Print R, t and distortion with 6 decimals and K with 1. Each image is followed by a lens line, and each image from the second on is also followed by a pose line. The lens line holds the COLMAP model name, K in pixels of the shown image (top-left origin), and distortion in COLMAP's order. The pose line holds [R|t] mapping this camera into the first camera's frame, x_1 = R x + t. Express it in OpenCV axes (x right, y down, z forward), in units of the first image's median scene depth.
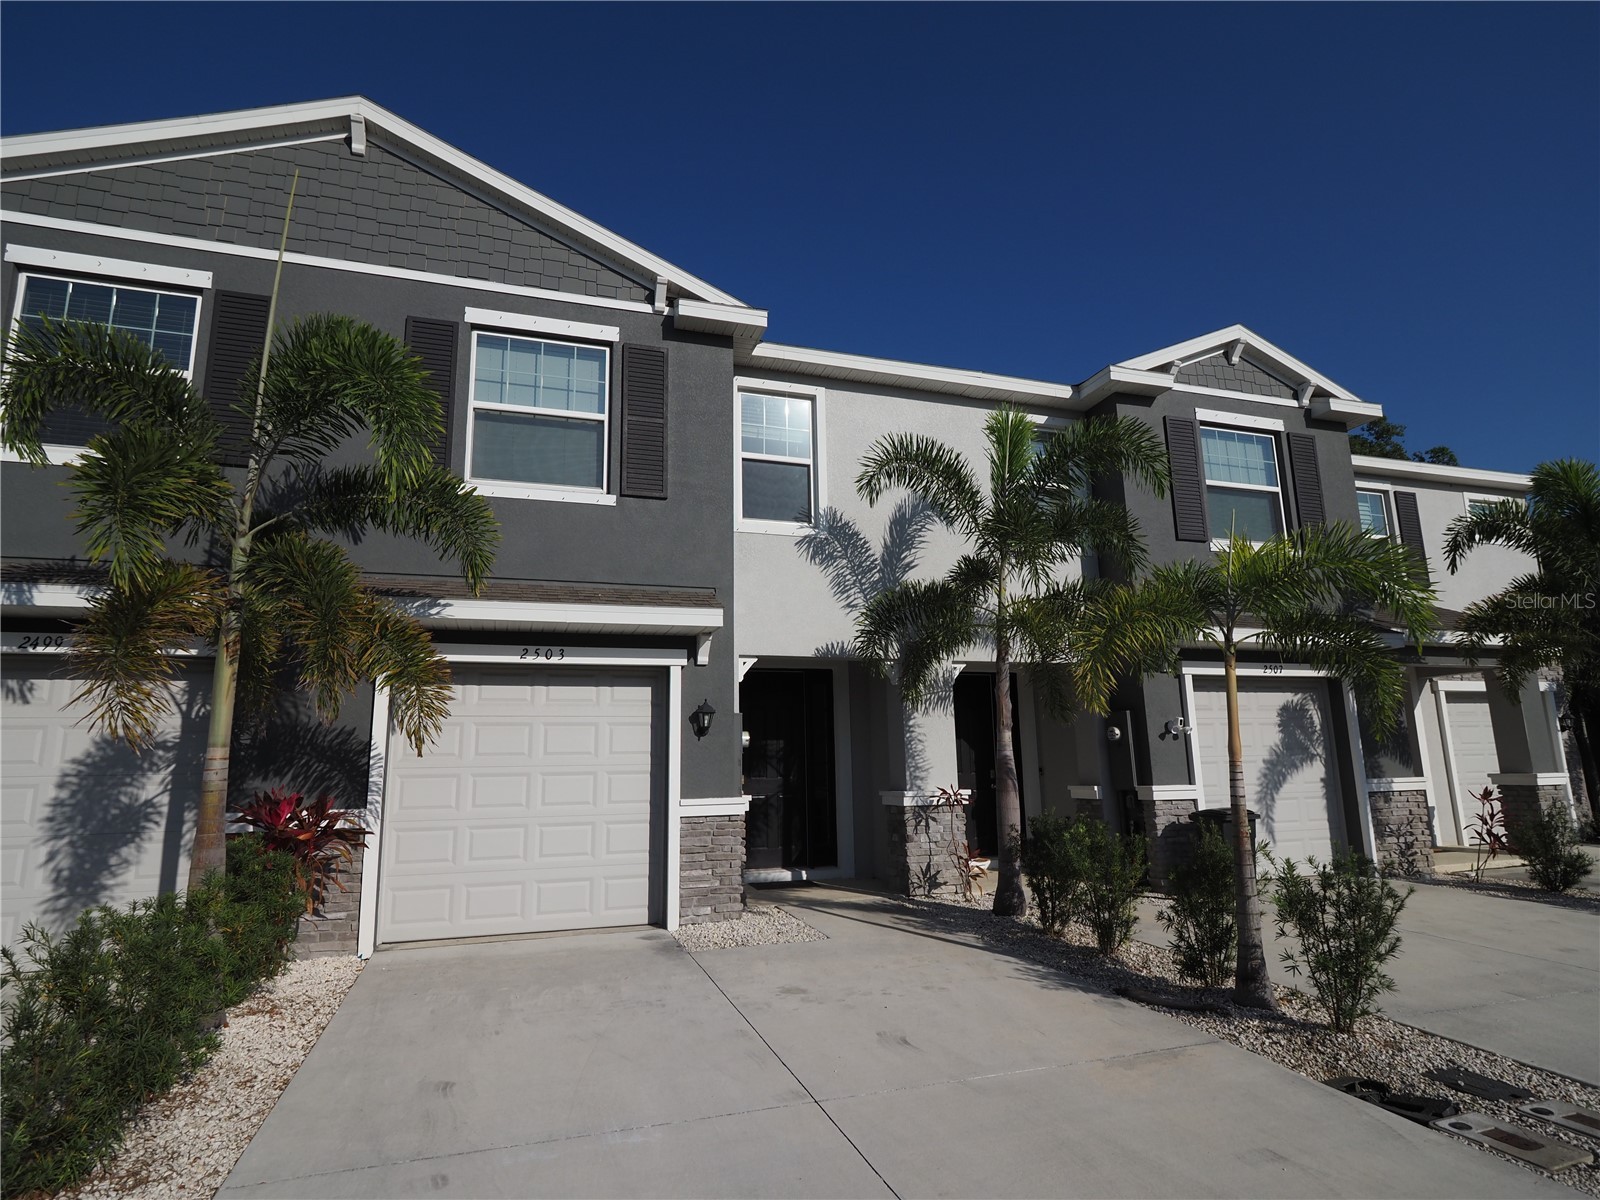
lens RADIAL K [[842.7, 0, 799.2], [0, 842.7, 596.9], [0, 0, 1]] dist [0.000157, -0.000204]
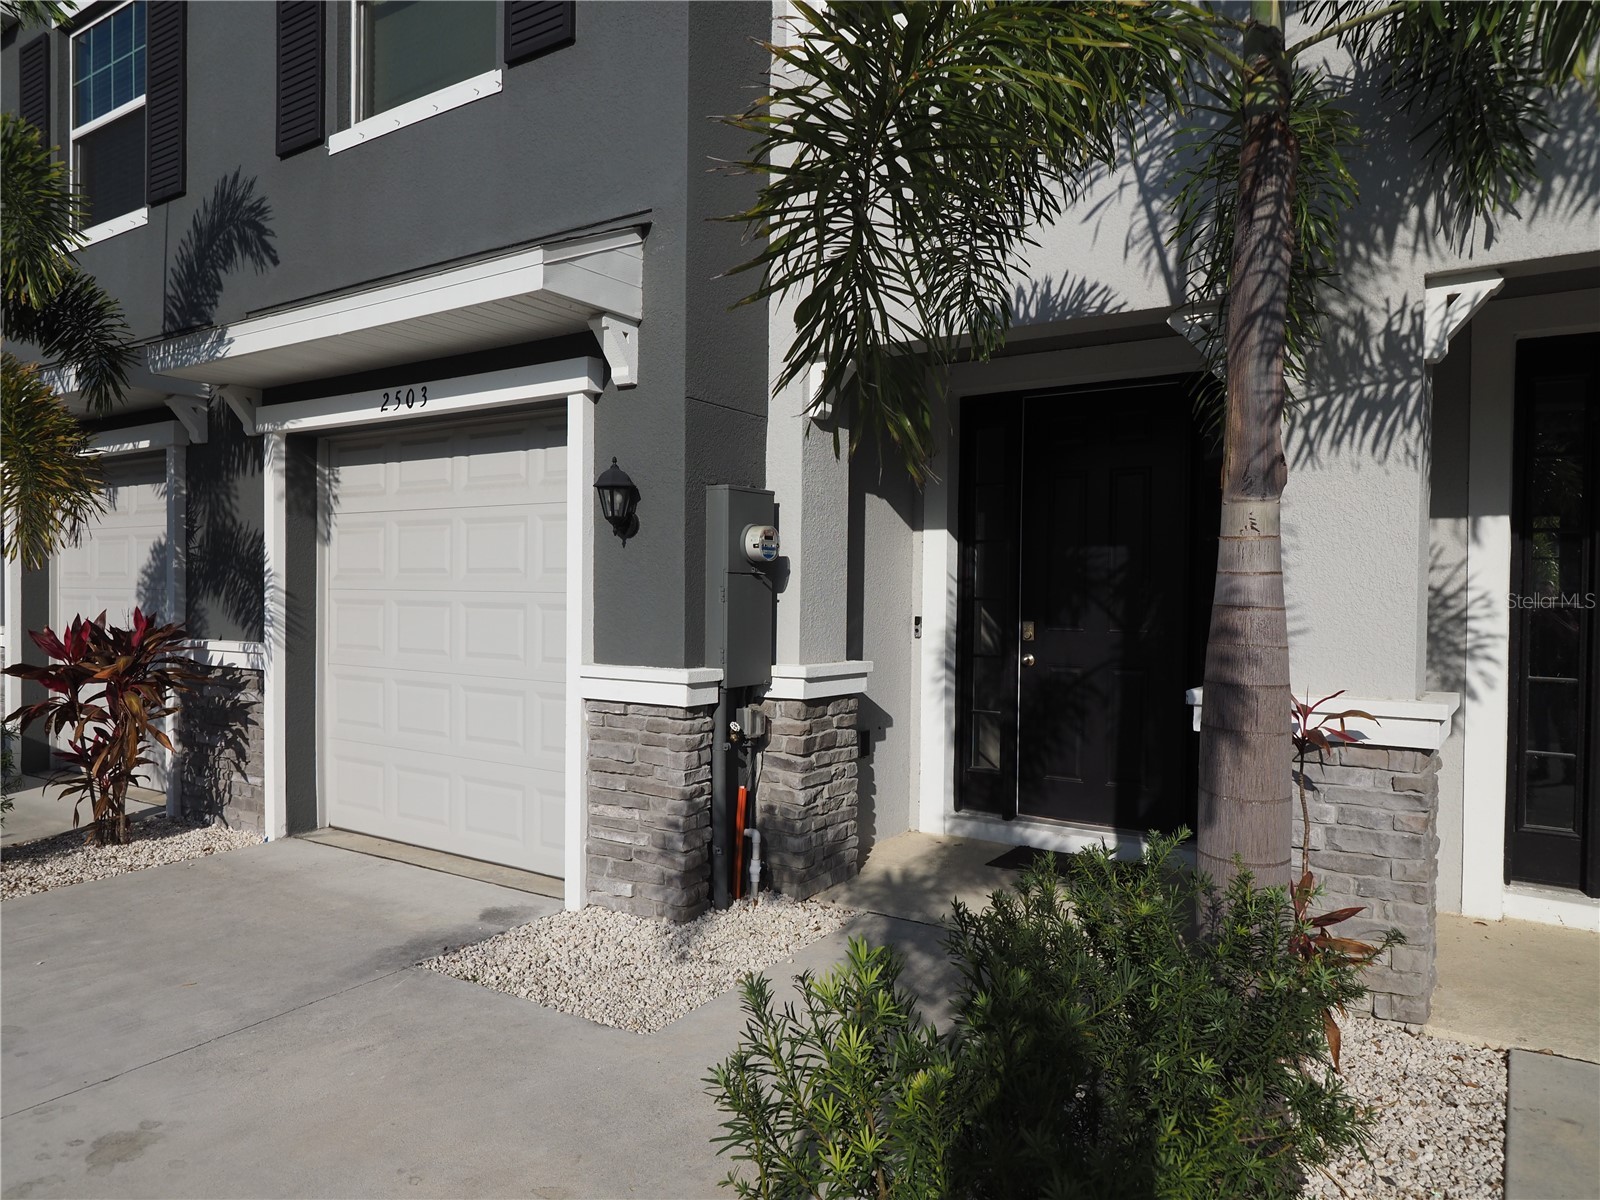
lens RADIAL K [[1079.6, 0, 798.9], [0, 1079.6, 602.5], [0, 0, 1]] dist [-0.009373, -0.001399]
pose [[0.612782, 0.033121, -0.789558, 0.436684], [0.135637, 0.979886, 0.146374, 0.129948], [0.778525, -0.196789, 0.595964, 0.731474]]
